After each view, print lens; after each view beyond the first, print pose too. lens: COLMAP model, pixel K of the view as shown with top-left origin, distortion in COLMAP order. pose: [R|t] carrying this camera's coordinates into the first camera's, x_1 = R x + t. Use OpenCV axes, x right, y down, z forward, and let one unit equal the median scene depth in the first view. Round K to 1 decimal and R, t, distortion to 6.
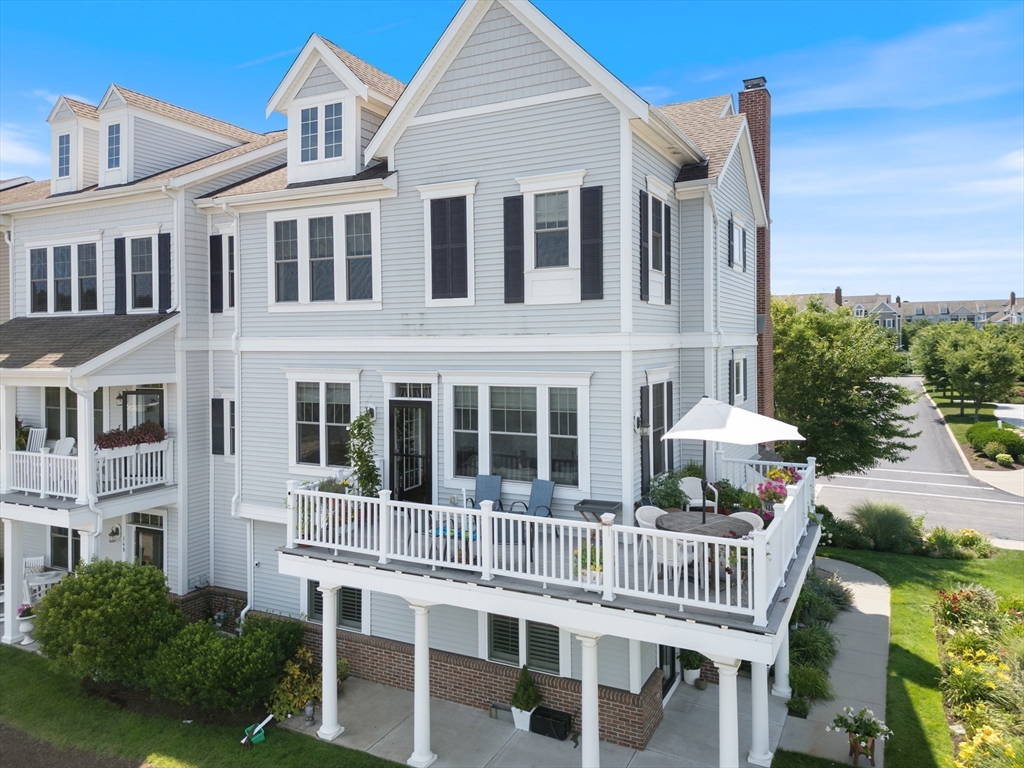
lens RADIAL K [[714.2, 0, 512.1], [0, 714.2, 389.7], [0, 0, 1]] dist [0.041829, -0.030614]
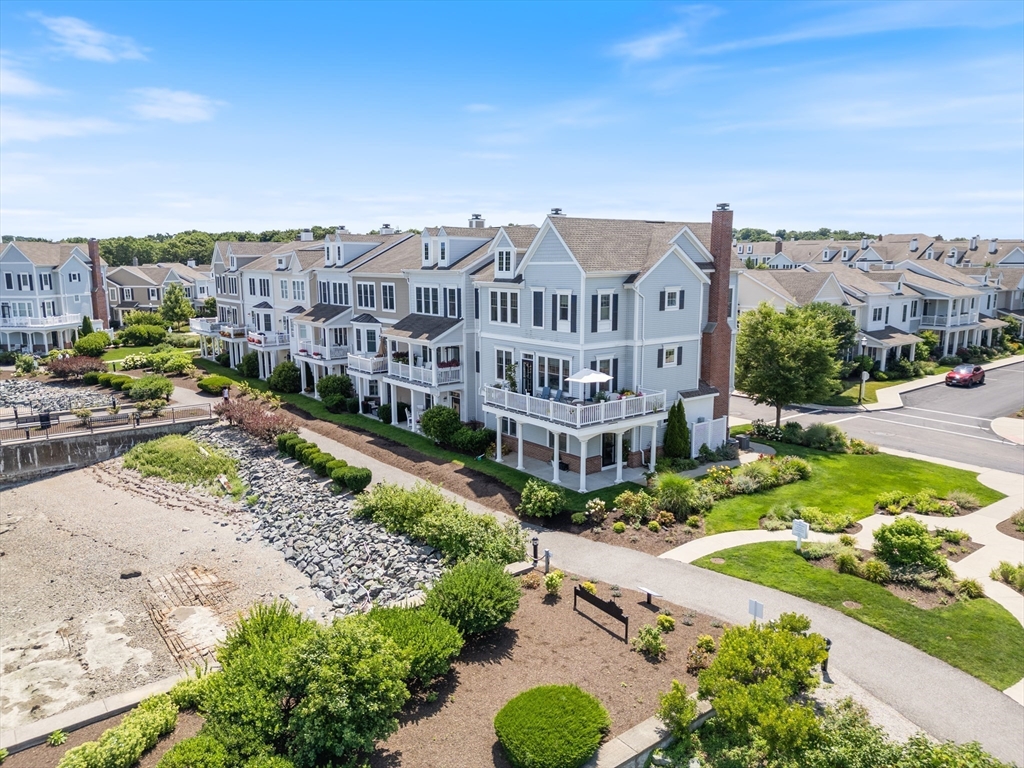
lens RADIAL K [[714.2, 0, 511.2], [0, 714.2, 384.8], [0, 0, 1]] dist [0.041829, -0.030614]
pose [[0.904038, 0.057839, -0.423520, 0.919870], [0.003337, 0.989818, 0.142301, -0.264838], [0.427438, -0.130059, 0.894640, -1.468069]]
